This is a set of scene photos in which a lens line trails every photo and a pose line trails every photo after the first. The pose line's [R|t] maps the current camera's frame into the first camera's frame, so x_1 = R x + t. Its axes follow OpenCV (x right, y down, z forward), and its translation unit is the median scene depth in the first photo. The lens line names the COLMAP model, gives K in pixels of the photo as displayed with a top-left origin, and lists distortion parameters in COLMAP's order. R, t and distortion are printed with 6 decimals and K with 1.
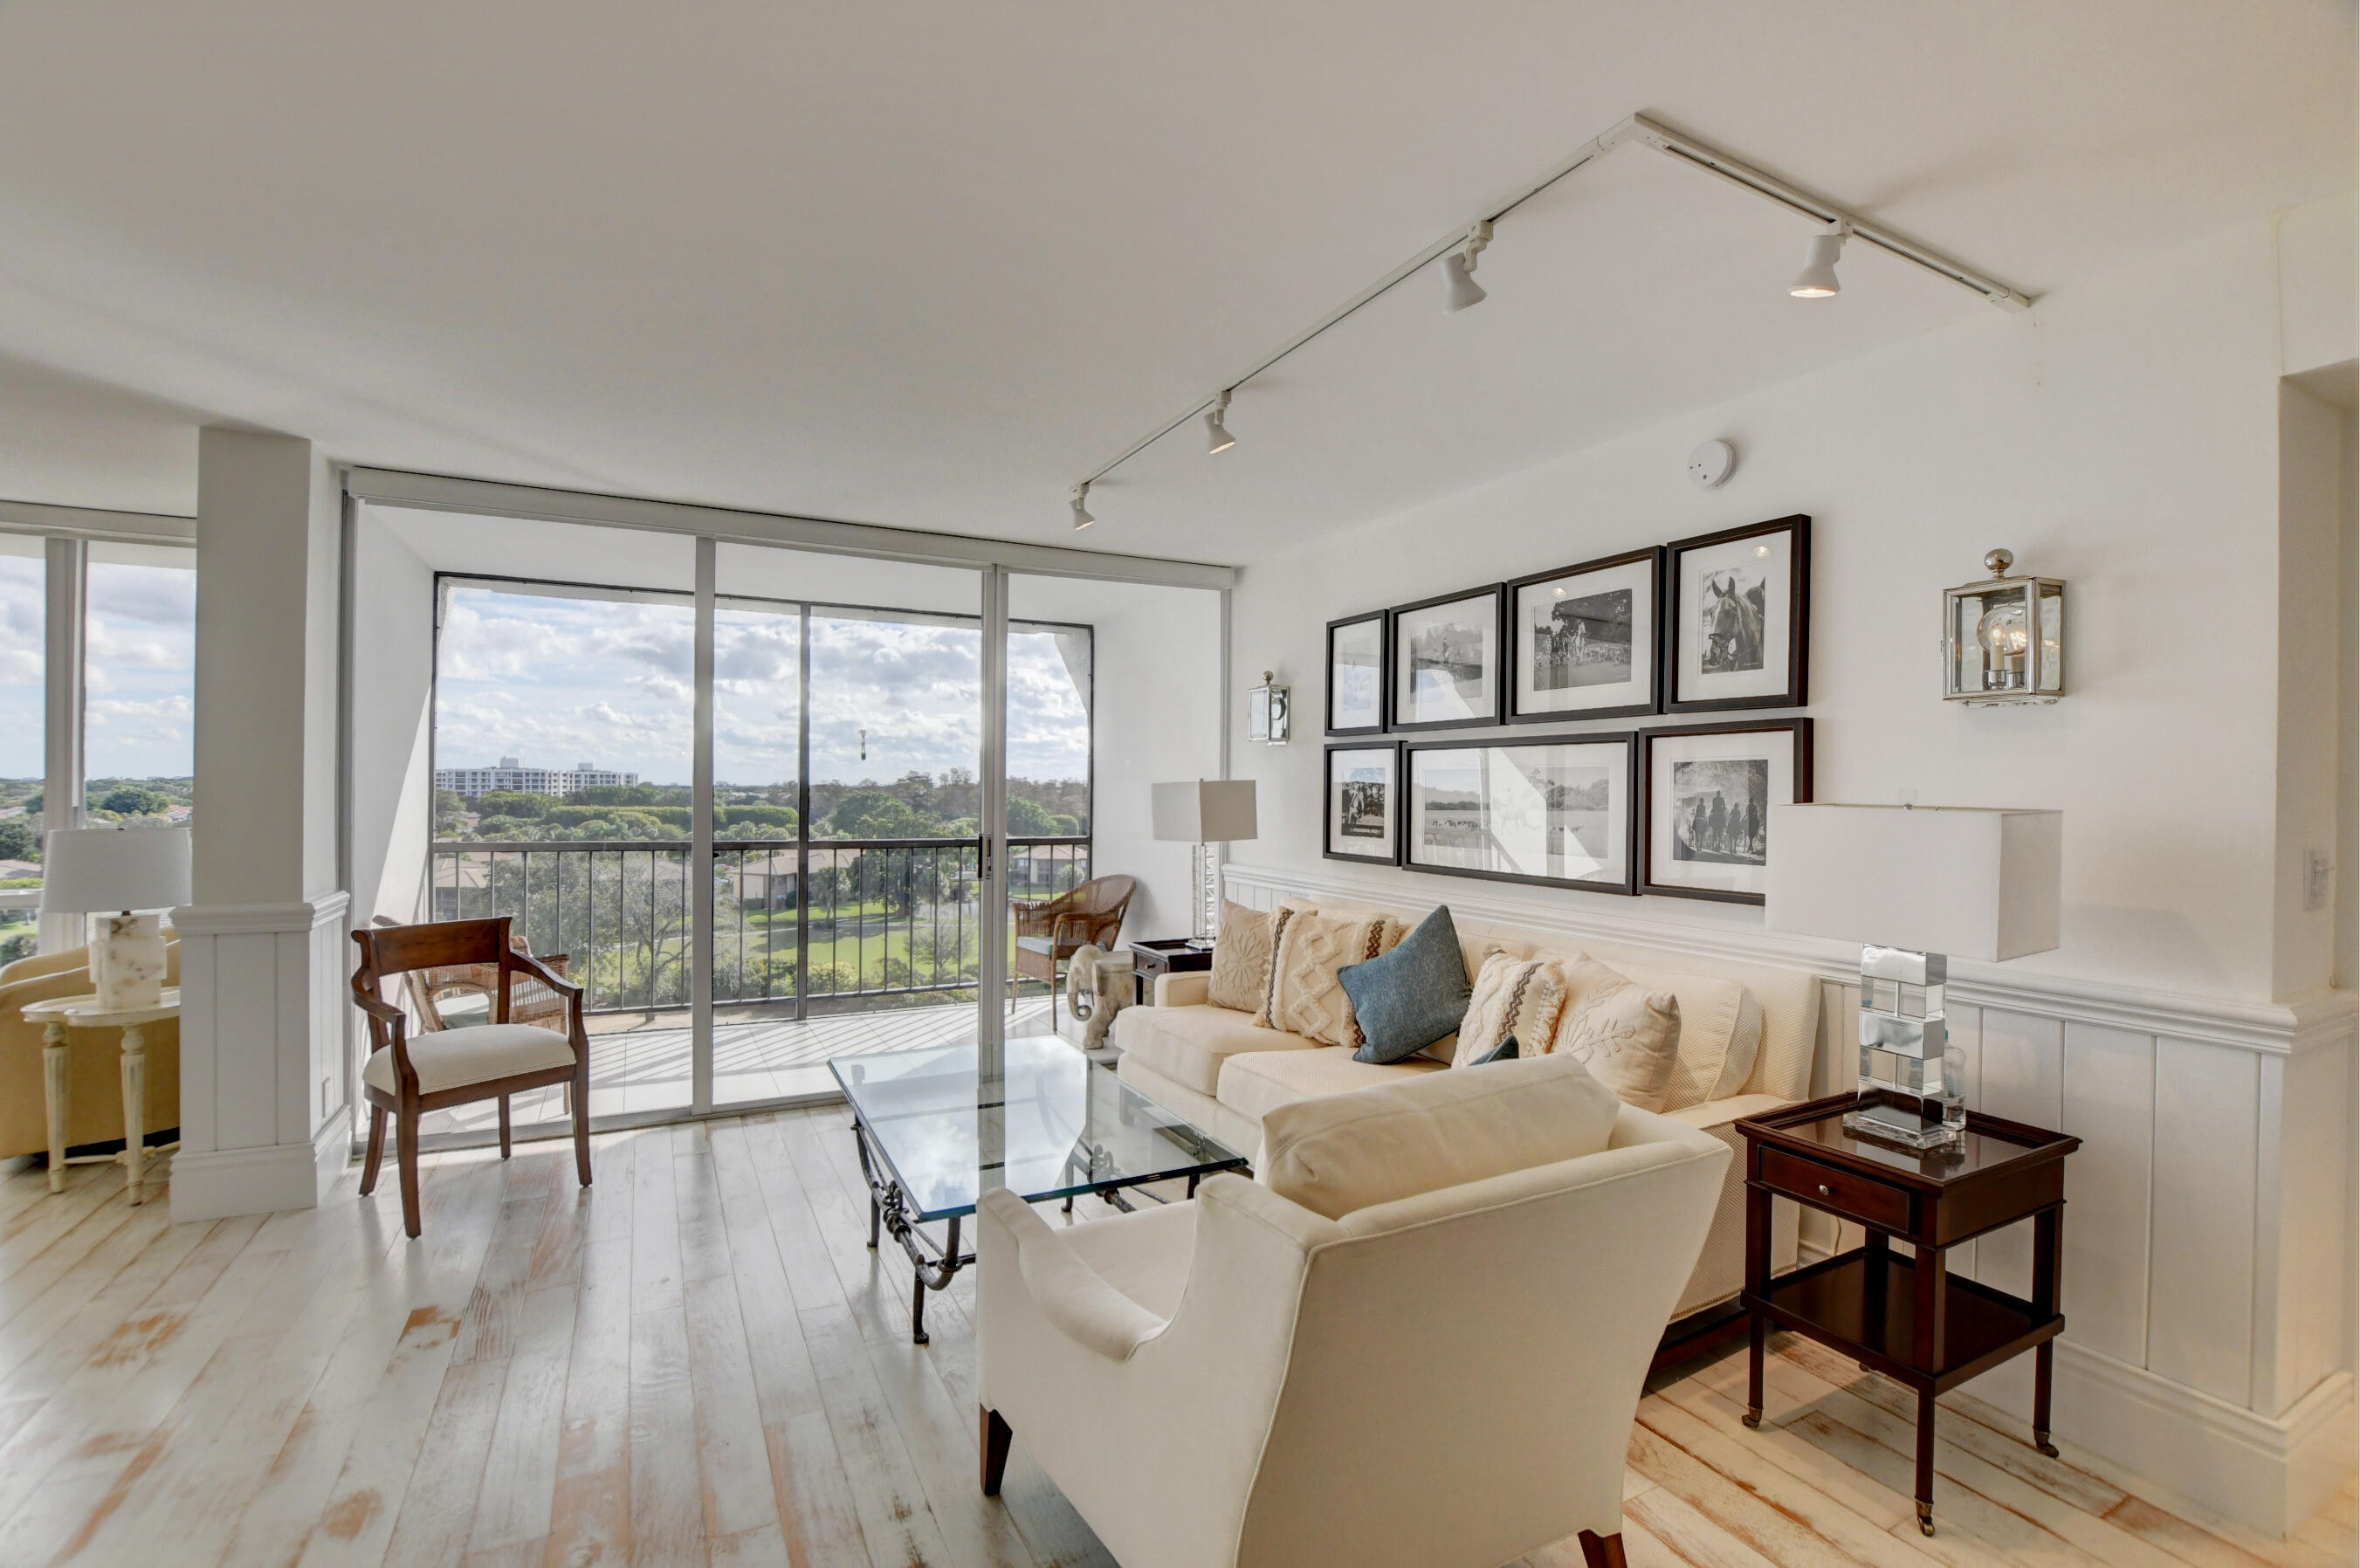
lens RADIAL K [[1041.6, 0, 1171.3], [0, 1041.6, 788.7], [0, 0, 1]] dist [-0.032530, 0.004672]
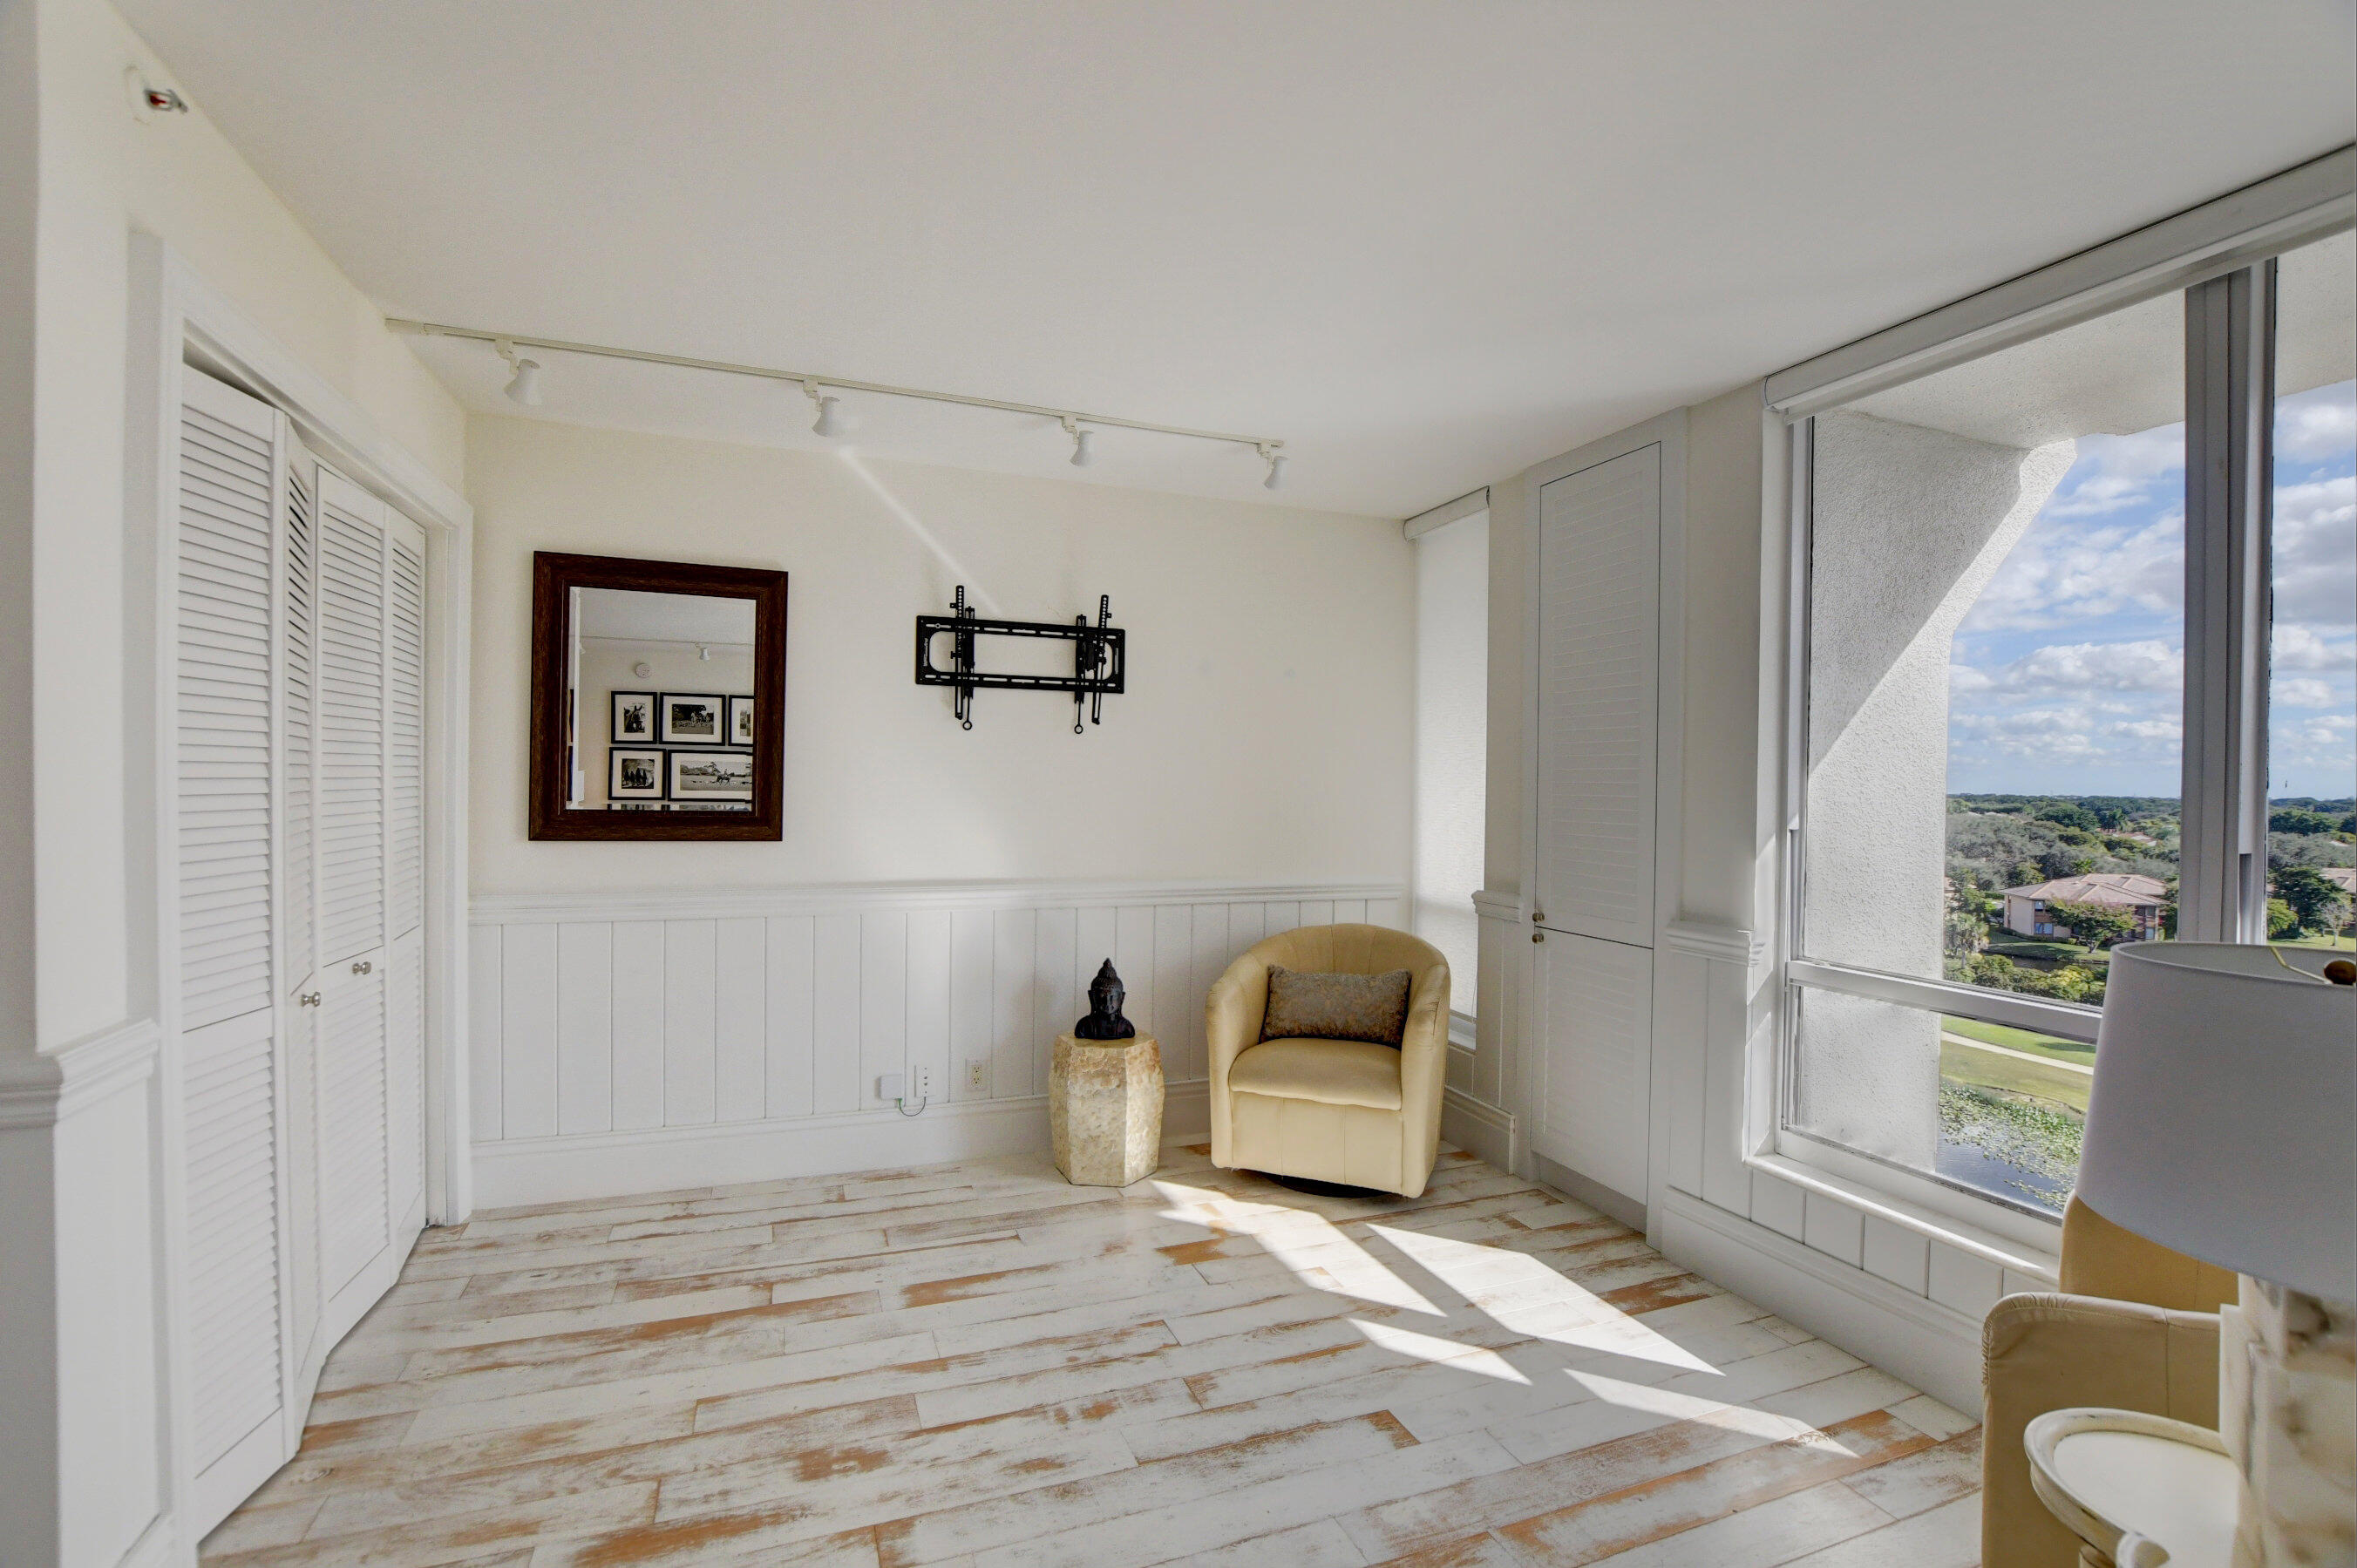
lens RADIAL K [[1031.6, 0, 1171.0], [0, 1031.6, 795.0], [0, 0, 1]] dist [-0.033043, 0.005079]
pose [[-0.109311, 0.002001, -0.994006, -0.793553], [-0.015876, 0.999867, 0.003759, -0.002367], [0.993881, 0.016191, -0.109264, 0.768415]]
